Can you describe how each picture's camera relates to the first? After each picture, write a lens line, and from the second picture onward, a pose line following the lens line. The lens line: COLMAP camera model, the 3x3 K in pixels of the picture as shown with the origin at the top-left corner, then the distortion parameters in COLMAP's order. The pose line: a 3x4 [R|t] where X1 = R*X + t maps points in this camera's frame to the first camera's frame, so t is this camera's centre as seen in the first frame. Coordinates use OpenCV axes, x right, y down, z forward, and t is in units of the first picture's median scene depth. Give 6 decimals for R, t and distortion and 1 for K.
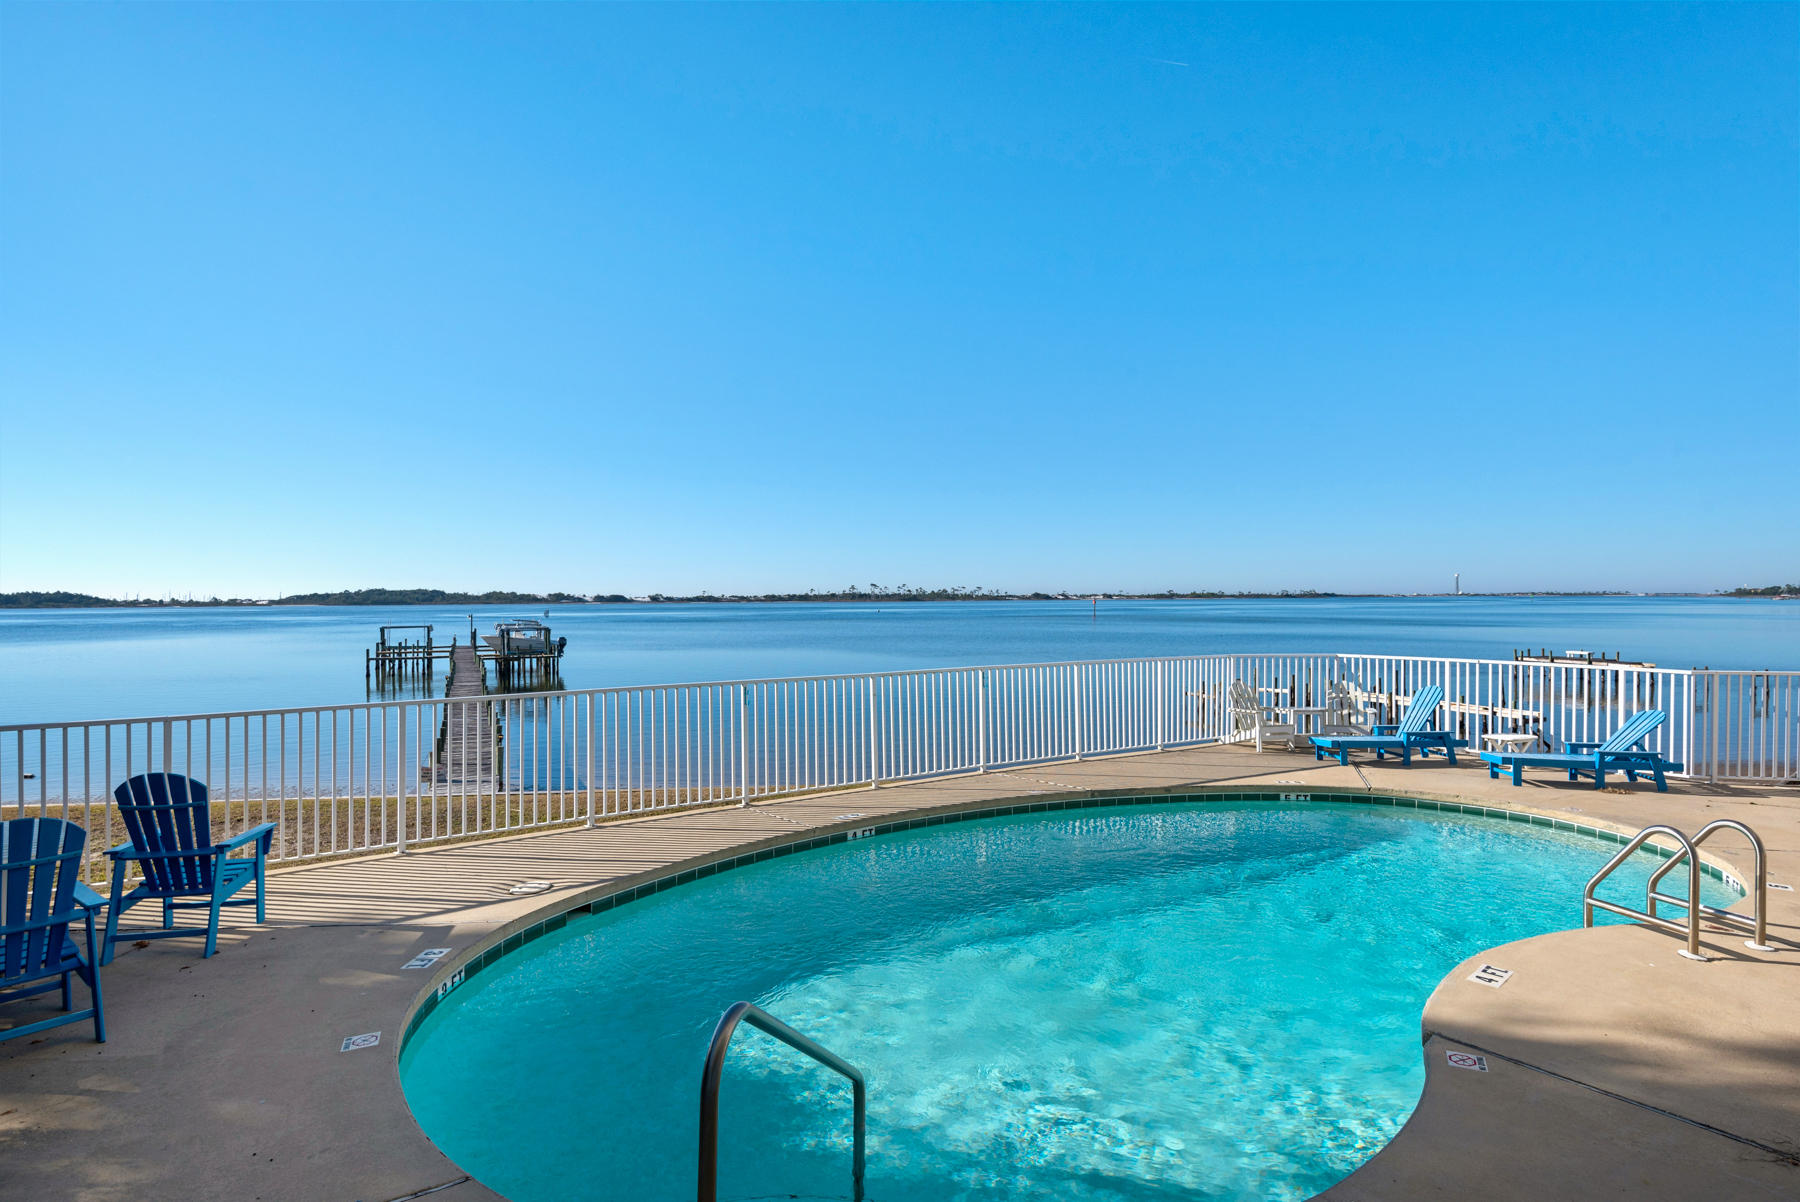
lens RADIAL K [[997.3, 0, 893.8], [0, 997.3, 596.5], [0, 0, 1]] dist [0.052293, -0.036529]
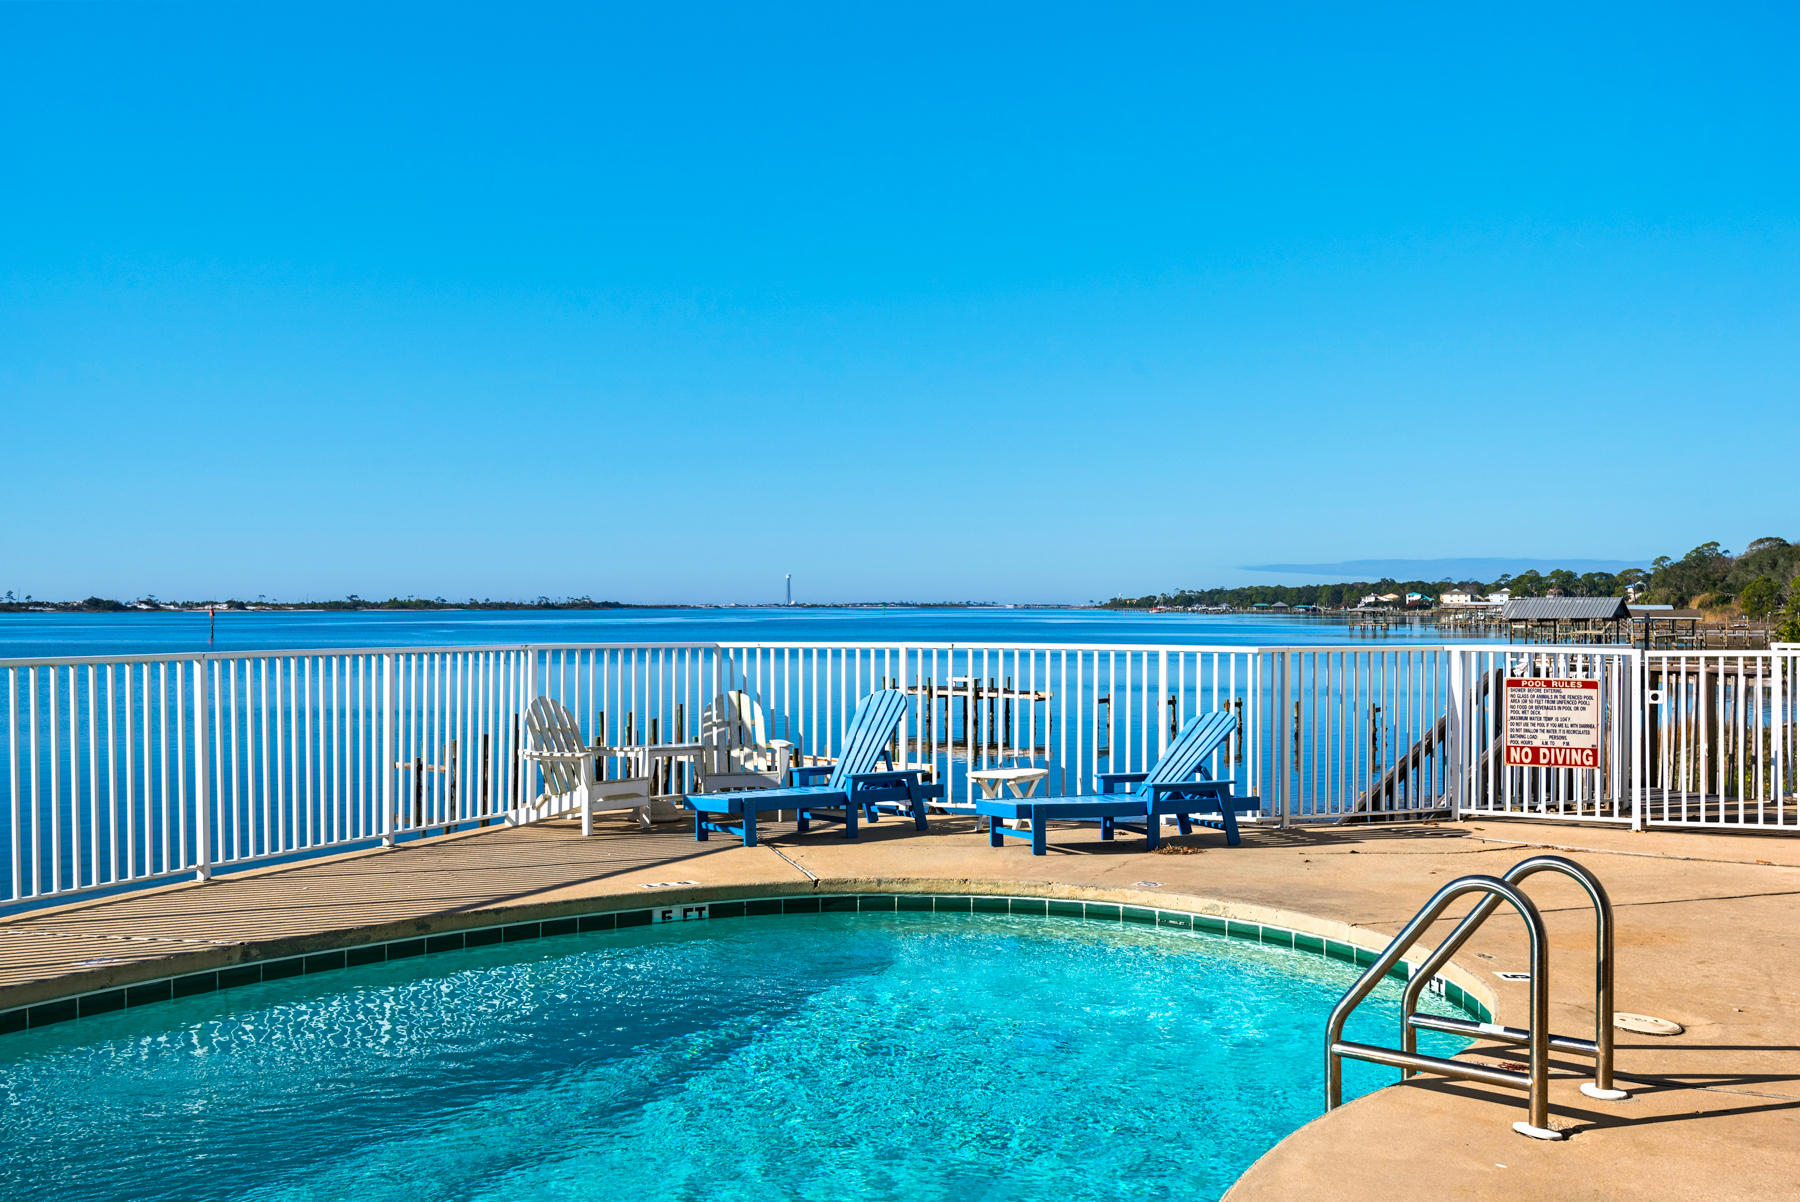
lens RADIAL K [[1748.9, 0, 897.4], [0, 1748.9, 651.3], [0, 0, 1]] dist [0.019842, -0.011282]
pose [[0.841218, -0.010669, 0.540590, 0.028944], [-0.002849, 0.999704, 0.024164, 0.045263], [-0.540688, -0.021867, 0.840939, 0.205674]]
